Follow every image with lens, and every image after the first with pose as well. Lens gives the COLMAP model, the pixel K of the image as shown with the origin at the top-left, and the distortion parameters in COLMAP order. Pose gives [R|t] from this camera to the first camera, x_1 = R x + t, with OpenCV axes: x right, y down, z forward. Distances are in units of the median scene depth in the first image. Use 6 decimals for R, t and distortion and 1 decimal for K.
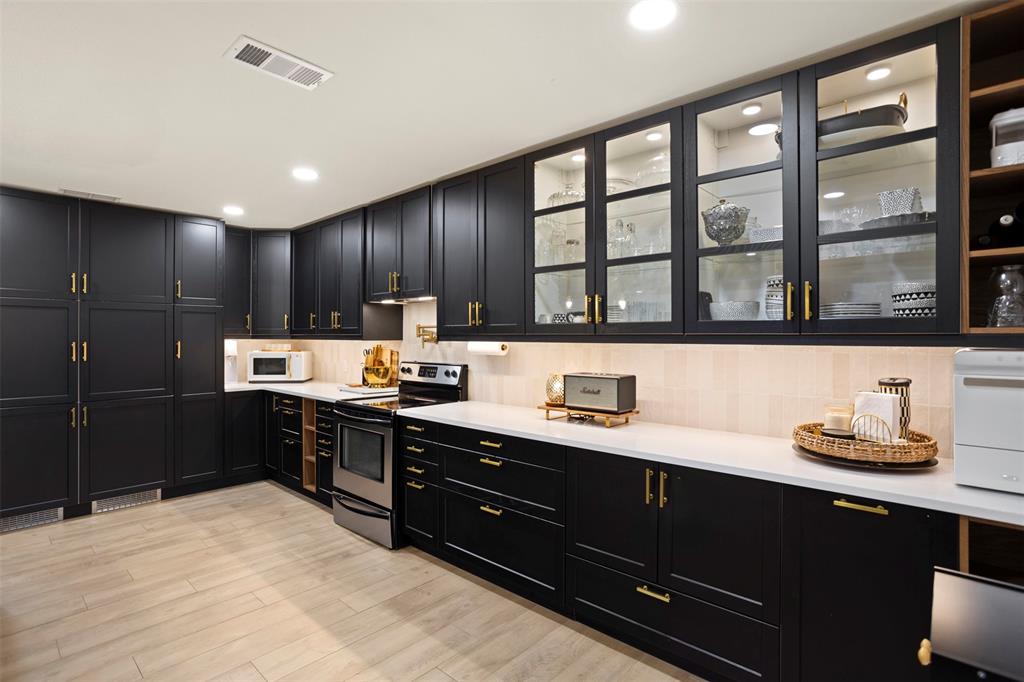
lens RADIAL K [[509.2, 0, 511.6], [0, 509.2, 331.4], [0, 0, 1]] dist [-0.053745, 0.032529]
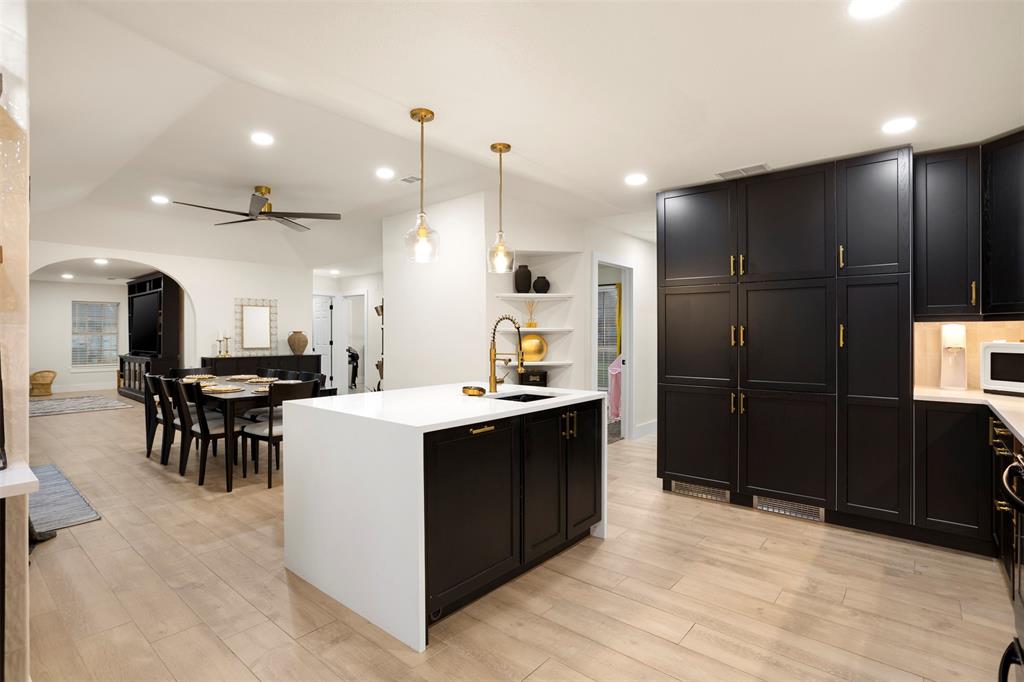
lens RADIAL K [[509.2, 0, 511.6], [0, 509.2, 331.4], [0, 0, 1]] dist [-0.053745, 0.032529]
pose [[0.031305, -0.000210, -0.999510, 0.100353], [0.014620, 0.999893, 0.000248, 0.025192], [0.999403, -0.014621, 0.031305, 0.537101]]
